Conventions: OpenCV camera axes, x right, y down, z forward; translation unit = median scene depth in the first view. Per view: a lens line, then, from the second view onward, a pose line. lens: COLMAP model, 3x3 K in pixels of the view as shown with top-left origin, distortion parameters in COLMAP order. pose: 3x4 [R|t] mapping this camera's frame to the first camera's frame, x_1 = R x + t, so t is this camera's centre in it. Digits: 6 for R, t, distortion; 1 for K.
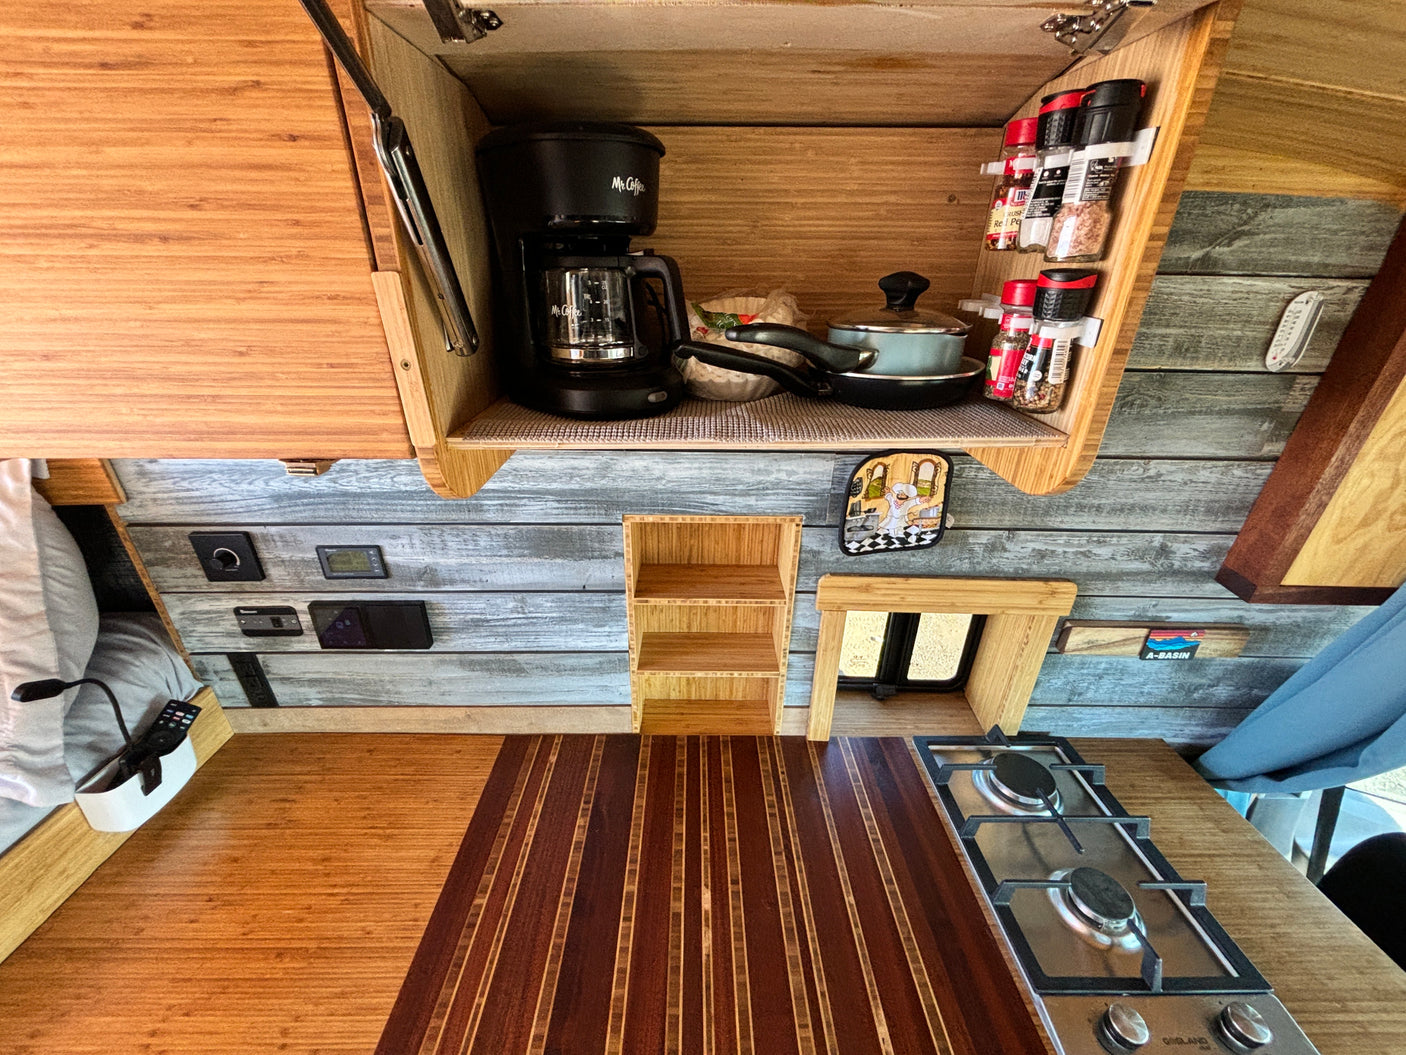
lens RADIAL K [[568.0, 0, 690.7], [0, 568.0, 527.0], [0, 0, 1]] dist [0.001779, -0.000490]
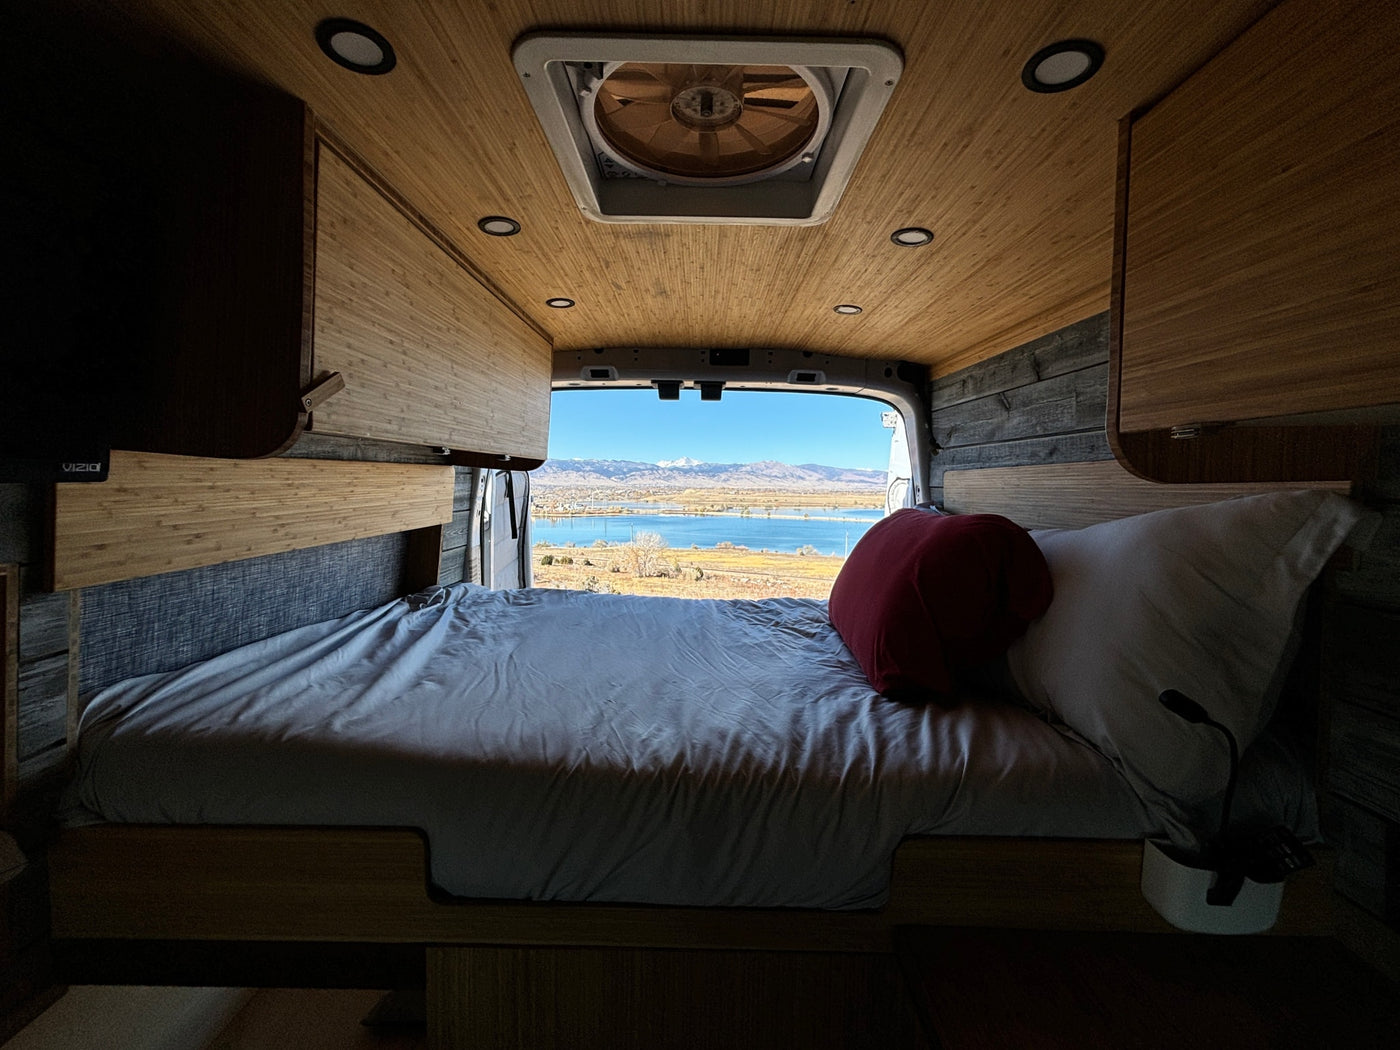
lens RADIAL K [[565.5, 0, 706.0], [0, 565.5, 520.5], [0, 0, 1]] dist [0.001779, -0.000490]
pose [[-0.009292, 0.070085, -0.997498, -0.182889], [-0.404780, 0.911894, 0.067841, 0.201528], [0.914367, 0.404397, 0.019896, 0.112929]]
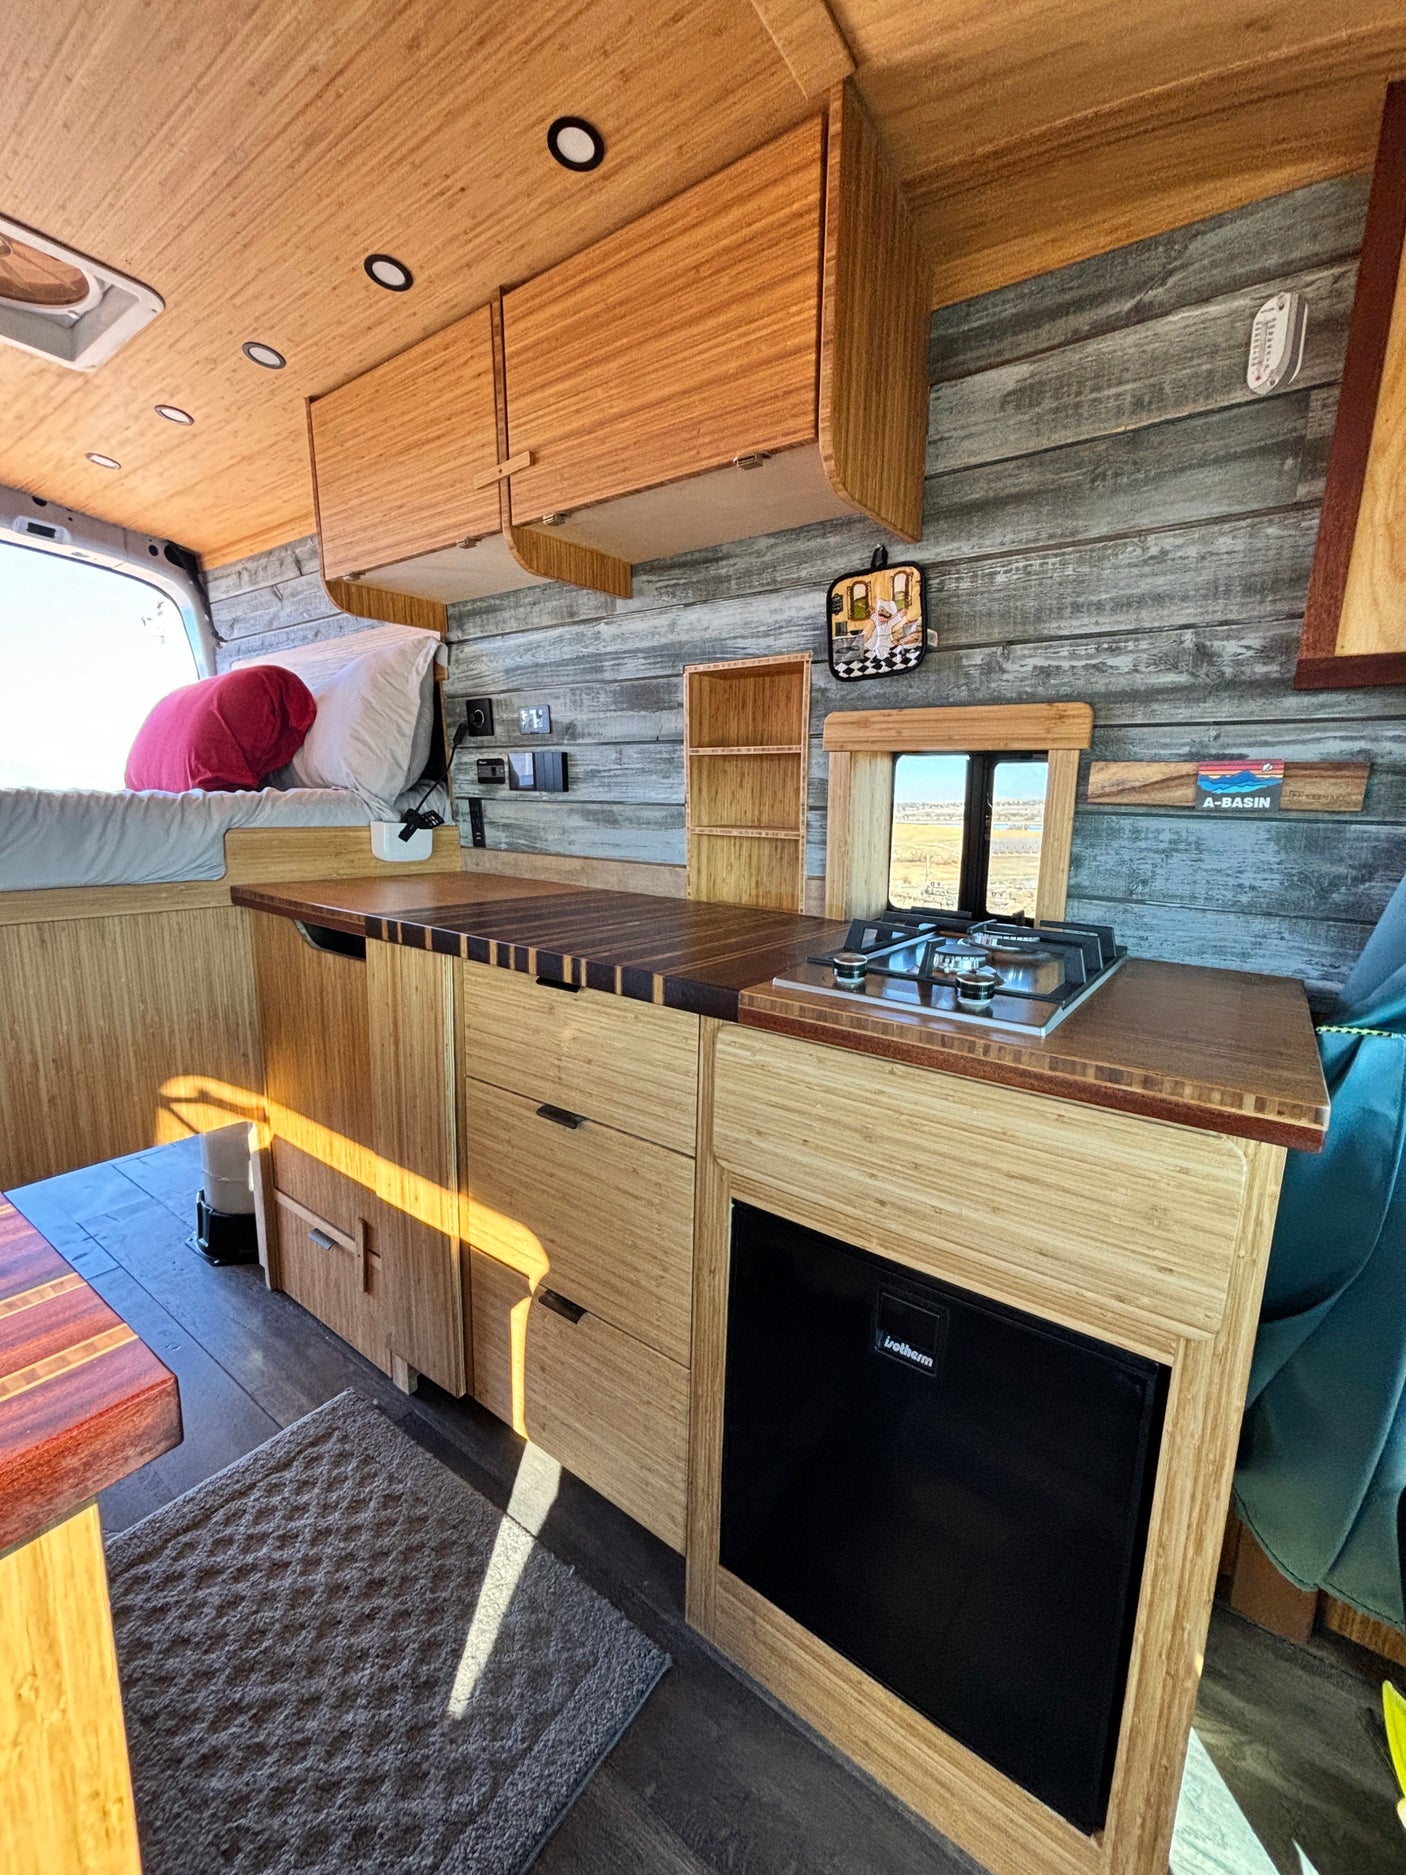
lens RADIAL K [[757.4, 0, 700.2], [0, 757.4, 936.5], [0, 0, 1]] dist [0.001779, -0.000490]
pose [[0.798402, 0.118412, -0.590366, 0.972610], [-0.252773, 0.955806, -0.150136, 0.796354], [0.546498, 0.269098, 0.793049, -0.150535]]
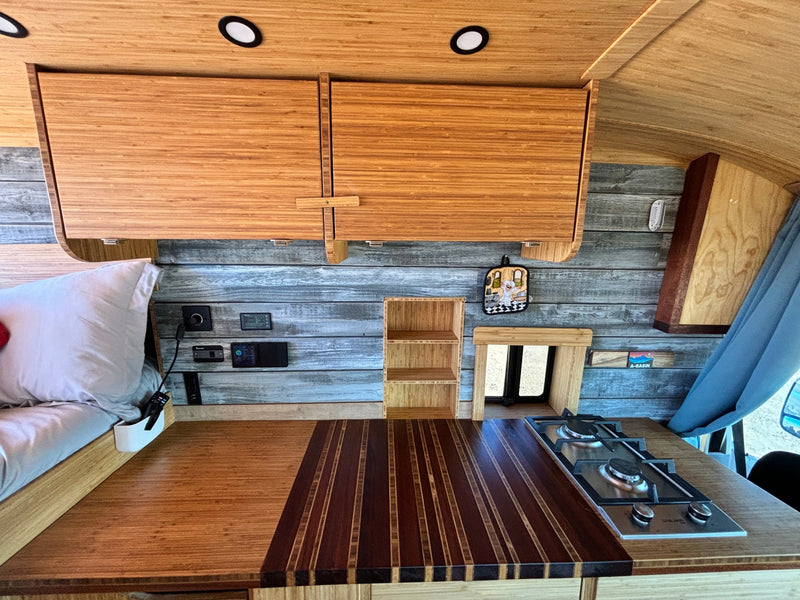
lens RADIAL K [[323.2, 0, 394.1], [0, 323.2, 300.3], [0, 0, 1]] dist [0.001779, -0.000490]
pose [[0.999436, -0.005226, 0.033171, -0.122961], [0.013108, 0.970162, -0.242104, 0.294444], [-0.030916, 0.242402, 0.969683, -0.214378]]
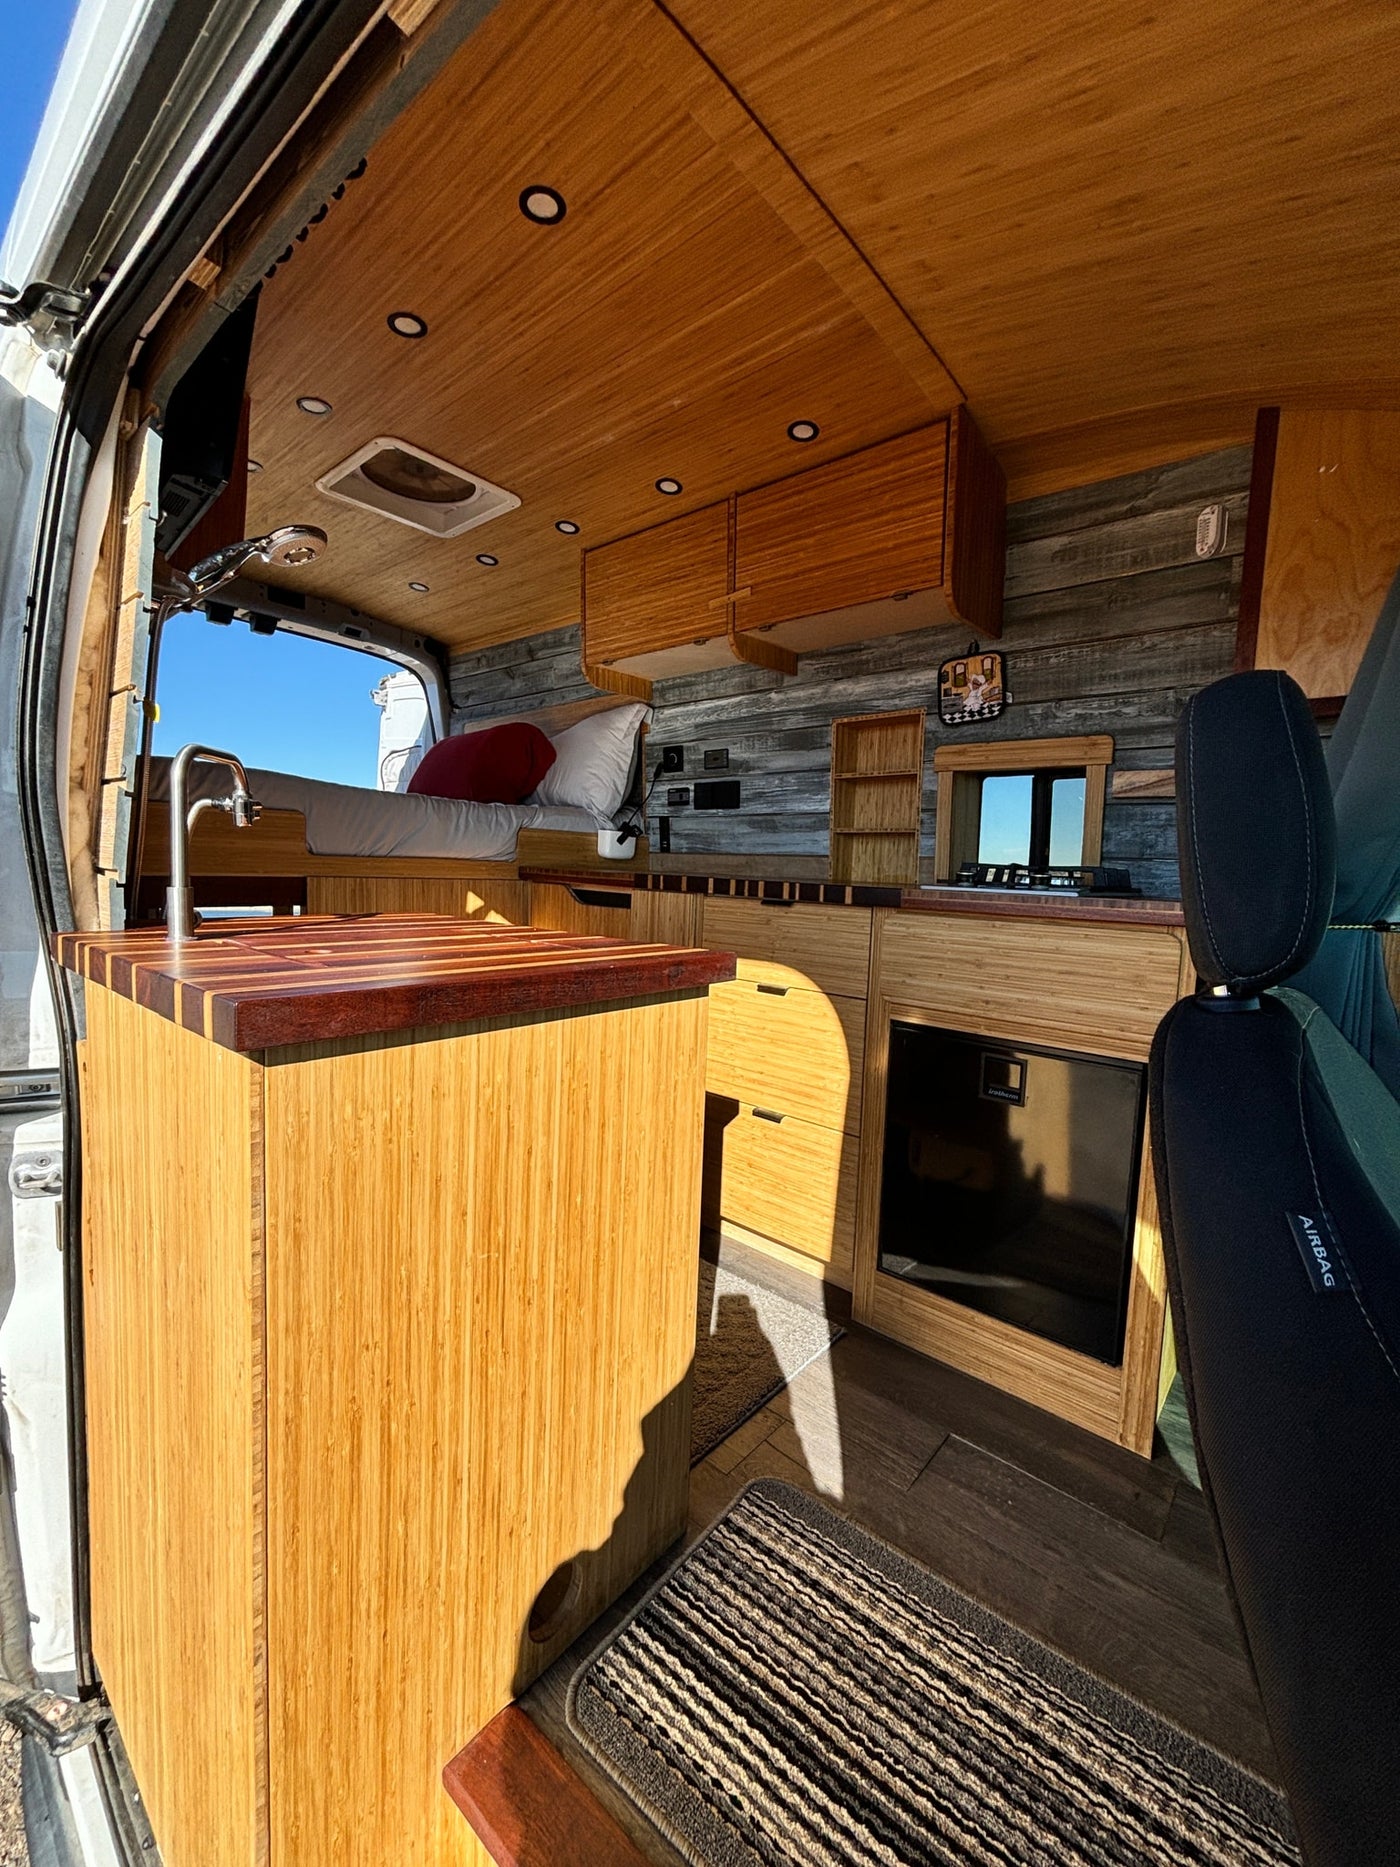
lens RADIAL K [[754.2, 0, 699.5], [0, 754.2, 935.7], [0, 0, 1]] dist [0.001779, -0.000490]
pose [[0.748361, 0.080643, -0.658372, 1.232683], [-0.287029, 0.934206, -0.211832, 1.287943], [0.597972, 0.347498, 0.722270, -0.793550]]
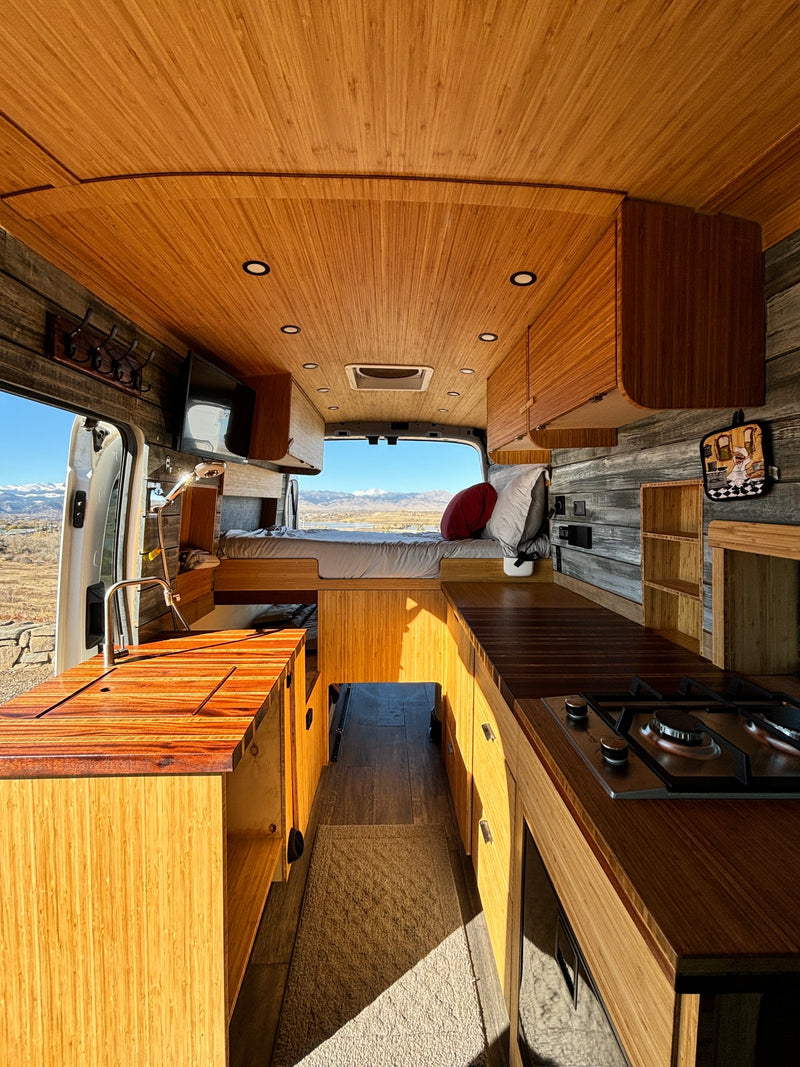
lens RADIAL K [[431.0, 0, 403.0], [0, 431.0, 534.8], [0, 0, 1]] dist [0.001779, -0.000490]
pose [[0.019991, 0.066633, -0.997577, 1.433660], [-0.394384, 0.917395, 0.053374, 0.403504], [0.918728, 0.392361, 0.044619, 0.216102]]
